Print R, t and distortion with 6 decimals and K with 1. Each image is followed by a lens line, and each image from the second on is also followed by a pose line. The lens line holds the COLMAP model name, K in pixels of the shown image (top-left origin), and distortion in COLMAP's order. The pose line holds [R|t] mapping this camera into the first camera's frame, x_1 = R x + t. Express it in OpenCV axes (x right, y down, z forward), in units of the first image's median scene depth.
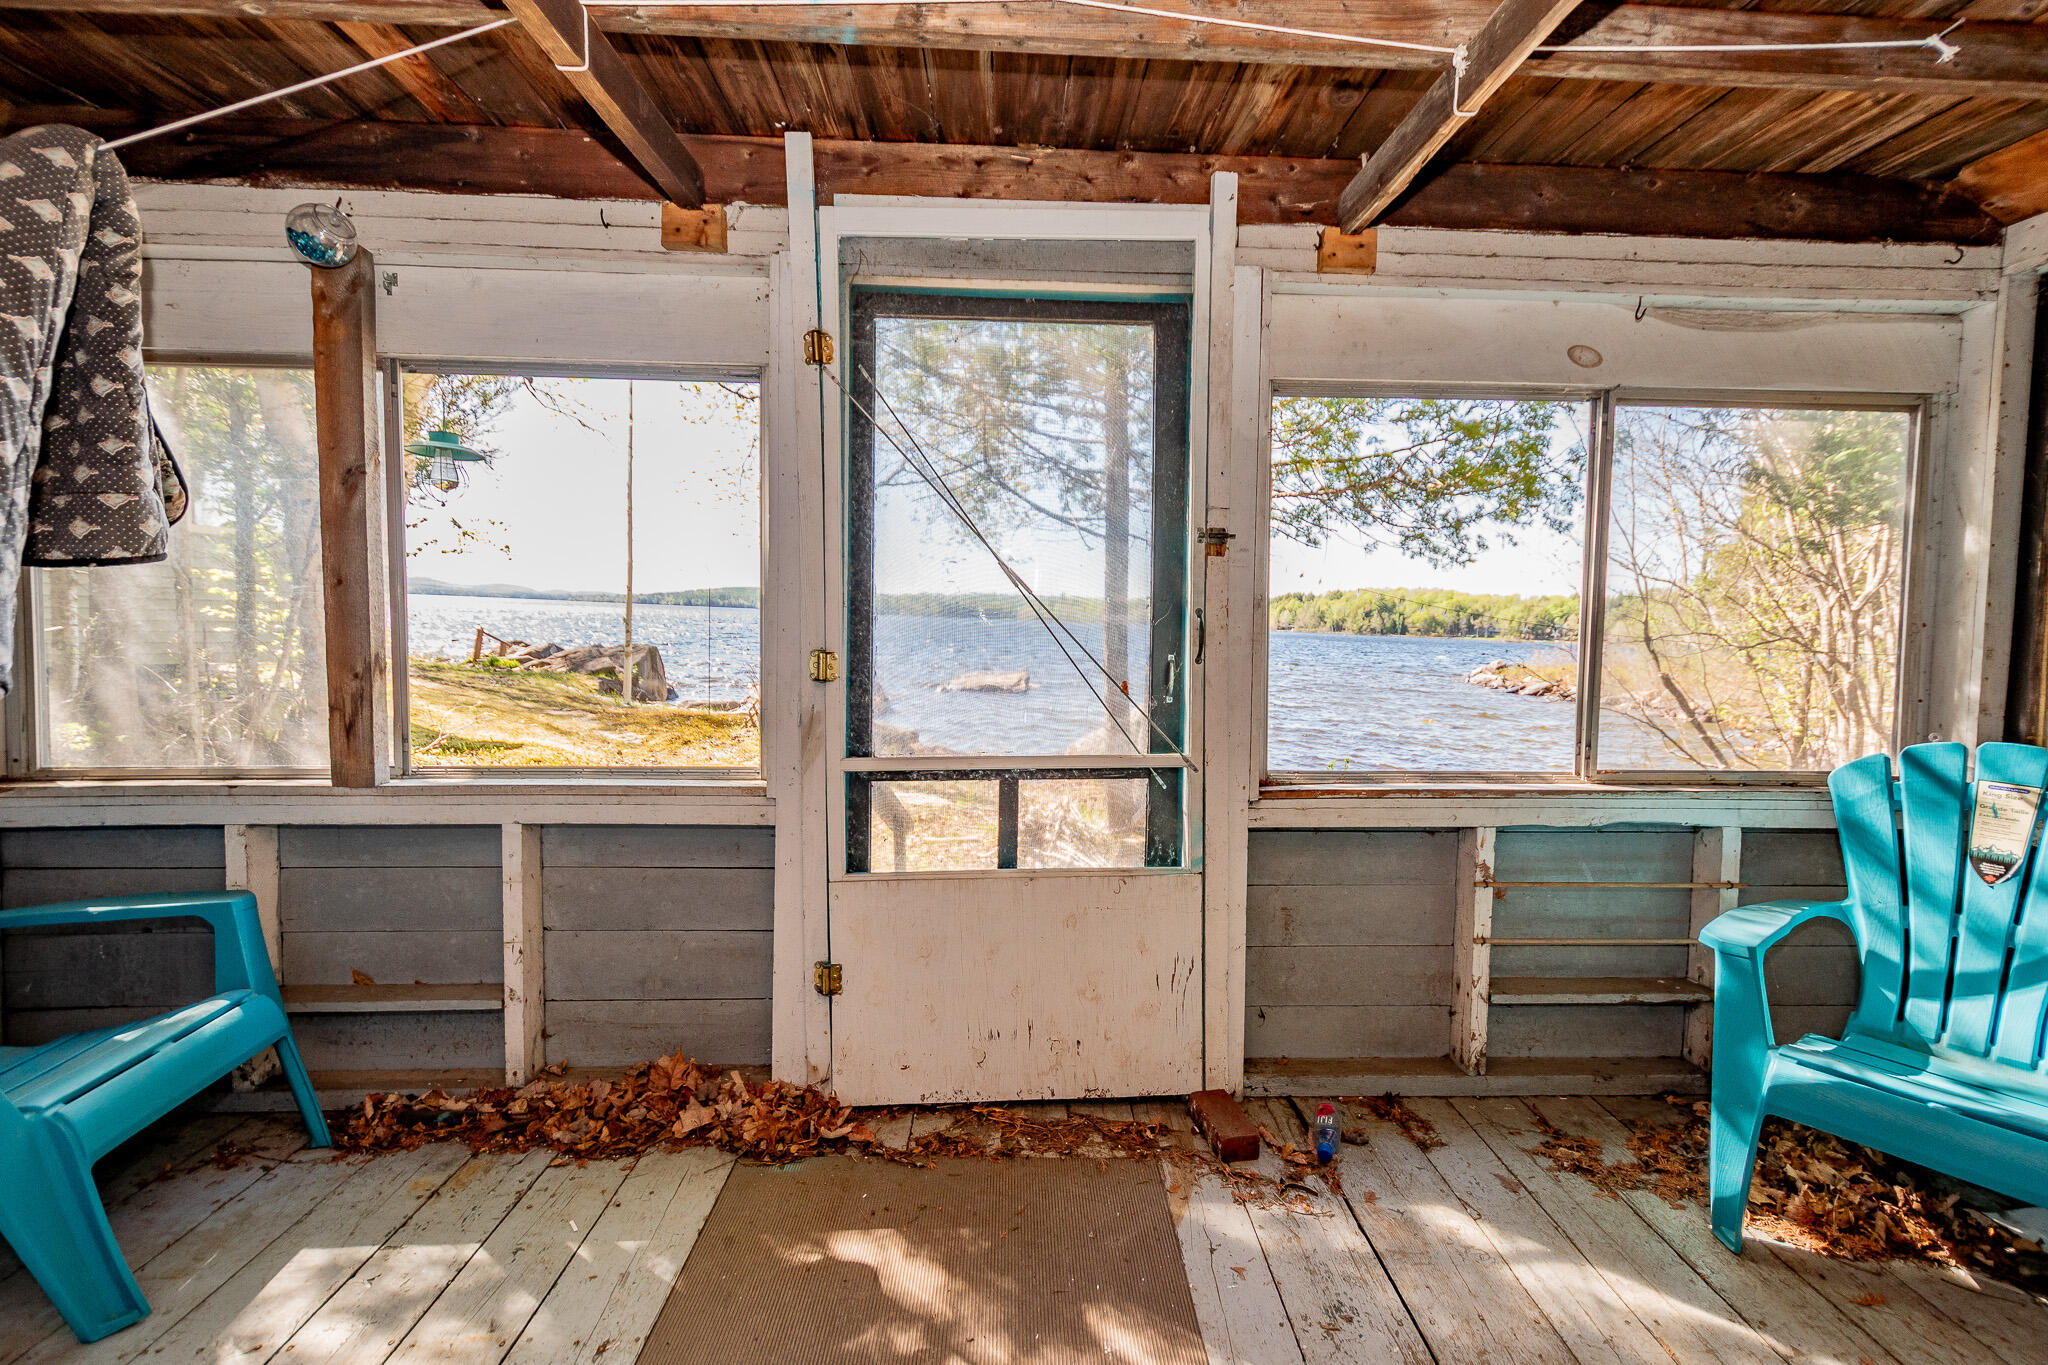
lens RADIAL K [[894.3, 0, 1031.8], [0, 894.3, 694.6], [0, 0, 1]] dist [0.002409, -0.000413]
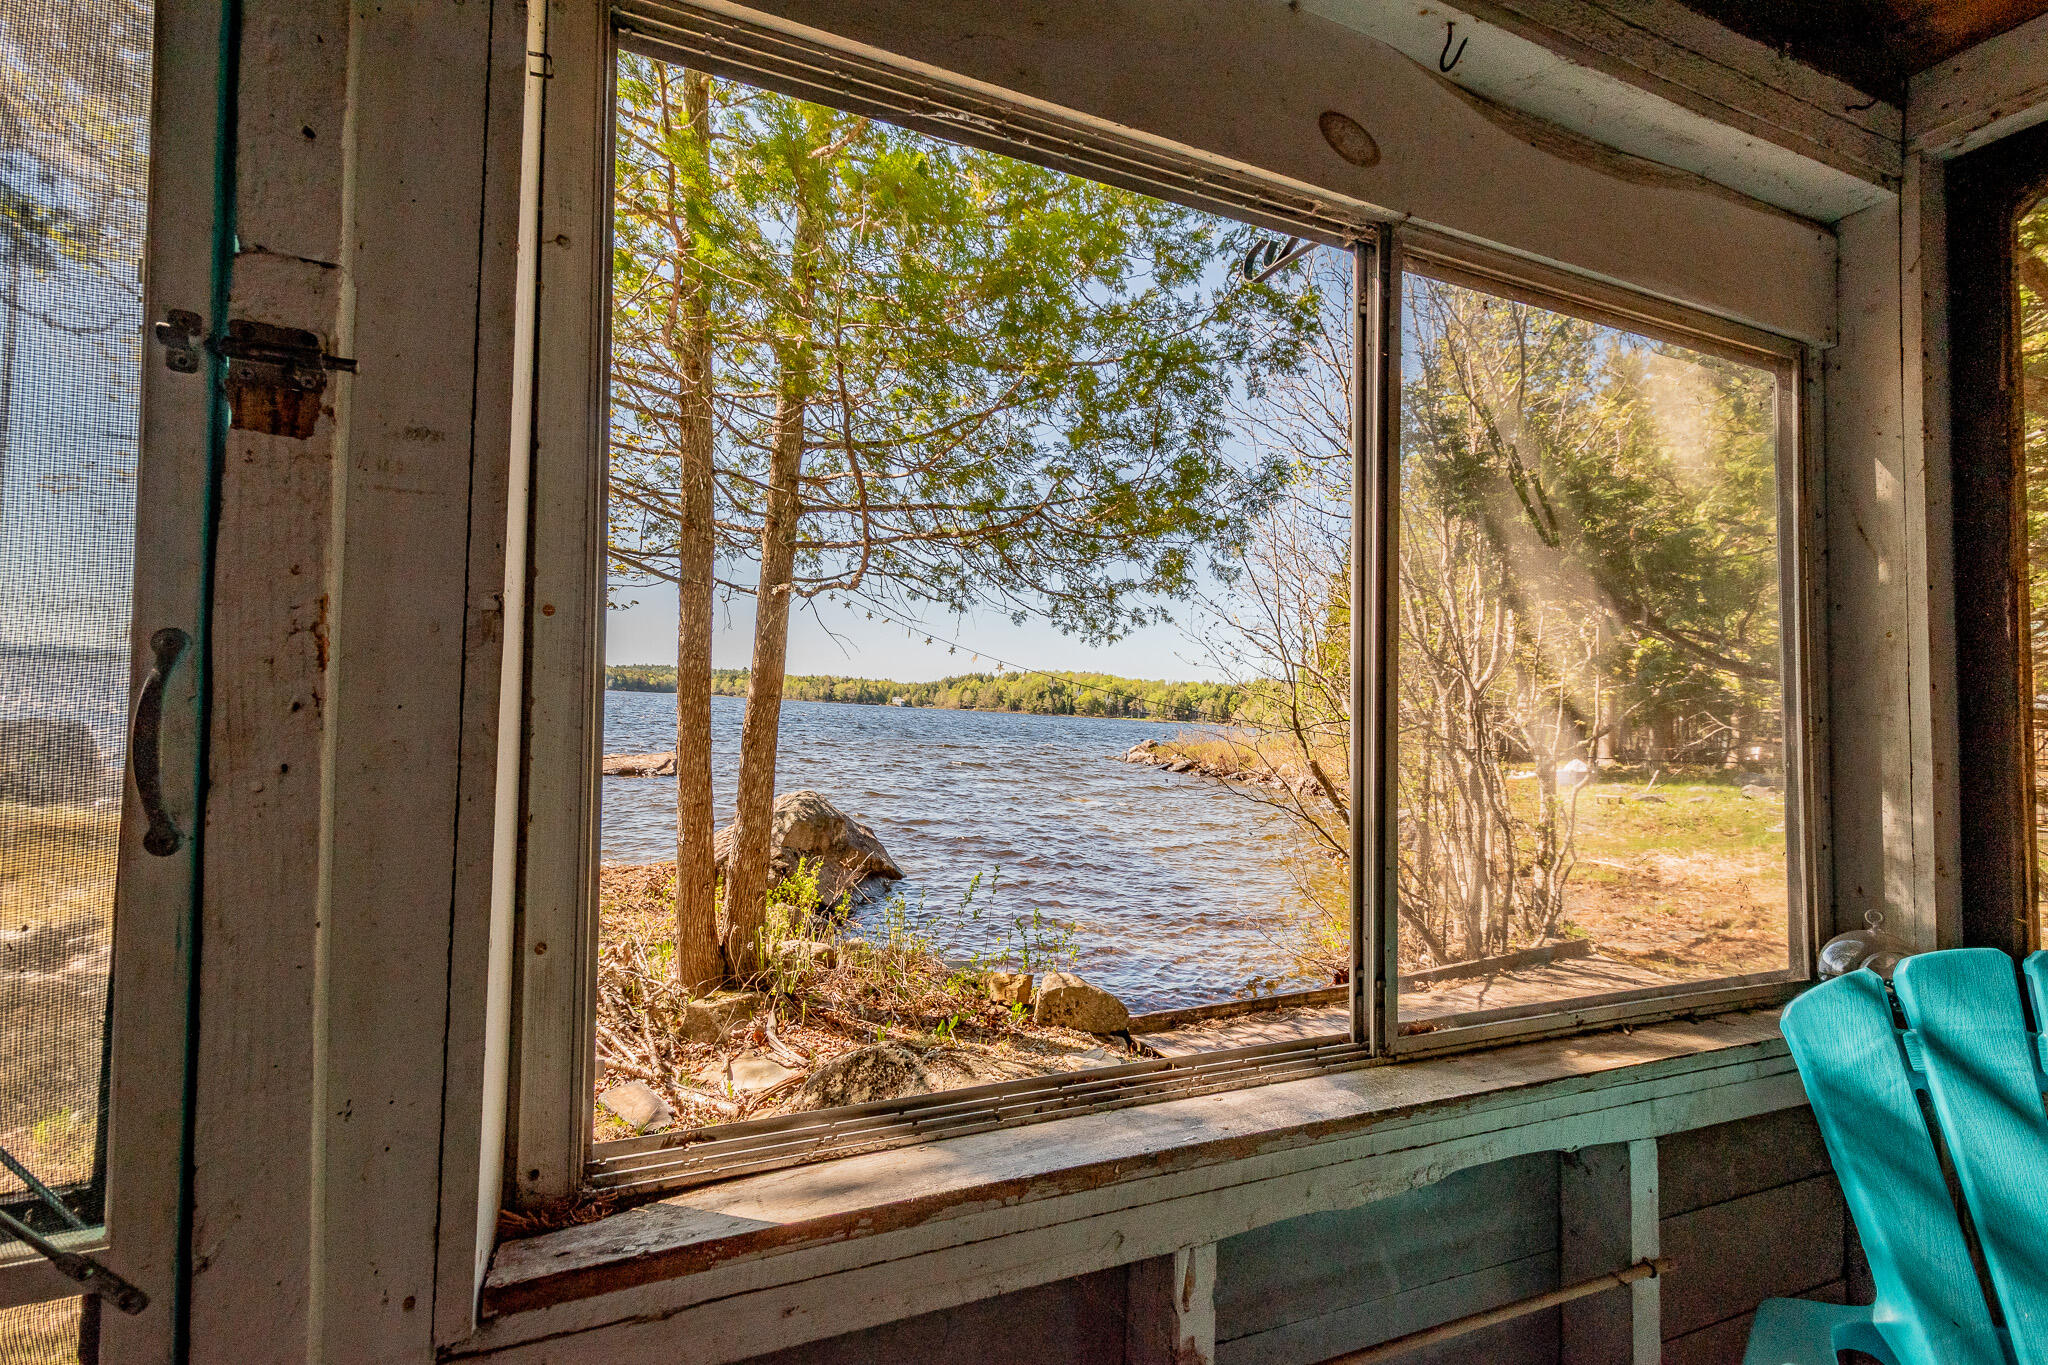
lens RADIAL K [[899.2, 0, 1027.8], [0, 899.2, 690.6], [0, 0, 1]] dist [0.026111, -0.012542]
pose [[0.940830, 0.020365, 0.338266, 0.310732], [0.010403, 0.995986, -0.088897, -0.051892], [-0.338719, 0.087156, 0.936842, 0.651193]]
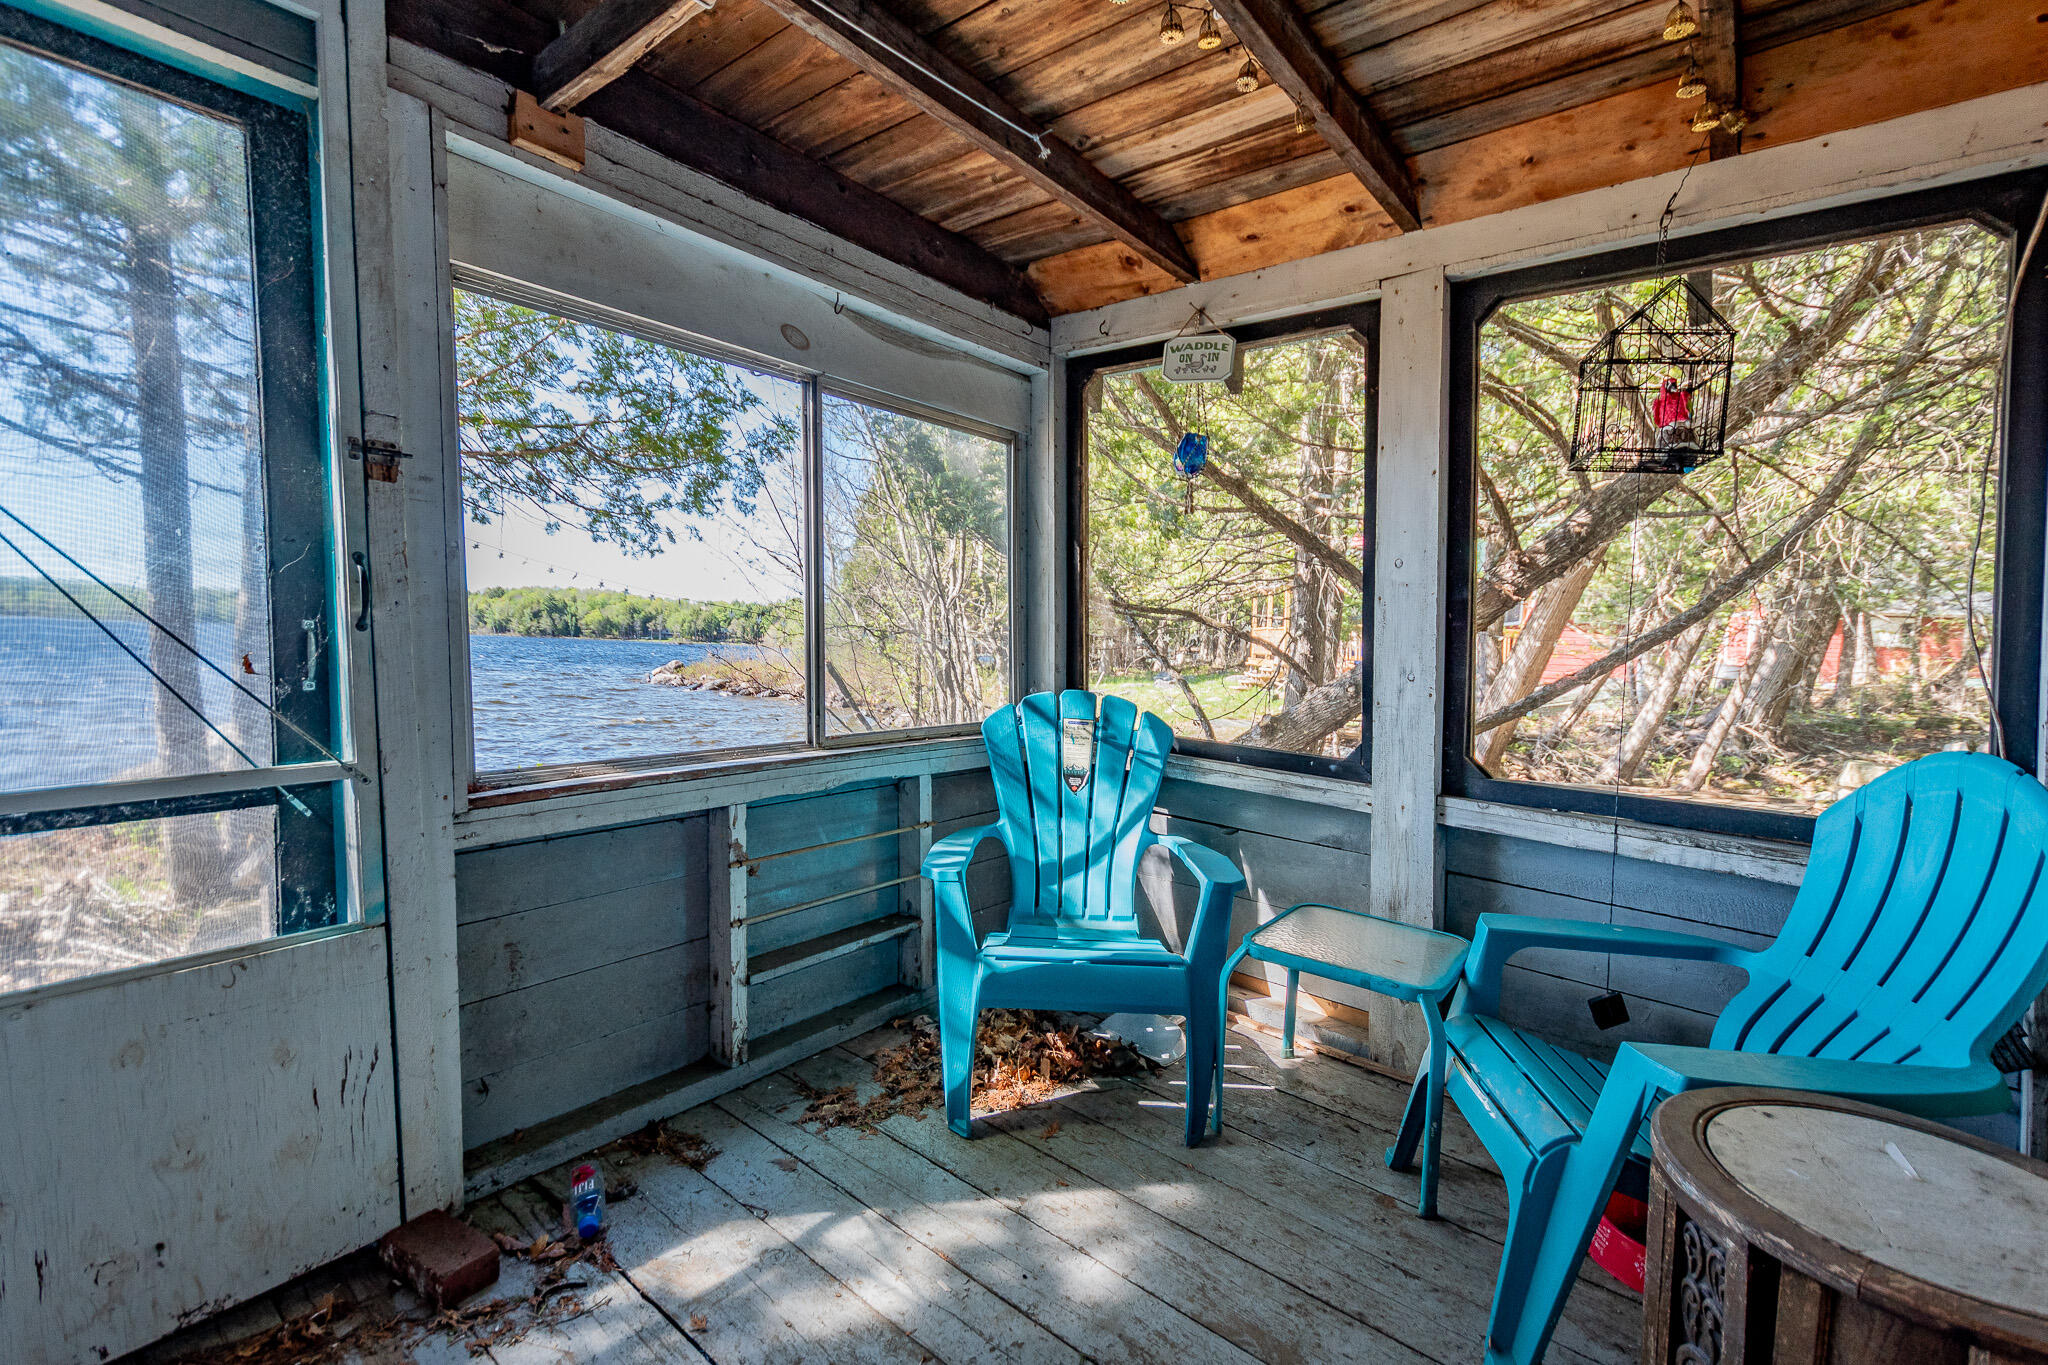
lens RADIAL K [[899.2, 0, 1027.8], [0, 899.2, 690.6], [0, 0, 1]] dist [0.026111, -0.012542]
pose [[0.657363, -0.045881, 0.752176, -0.009437], [0.050575, 0.998580, 0.016710, 0.026125], [-0.751875, 0.027057, 0.658751, 0.125481]]
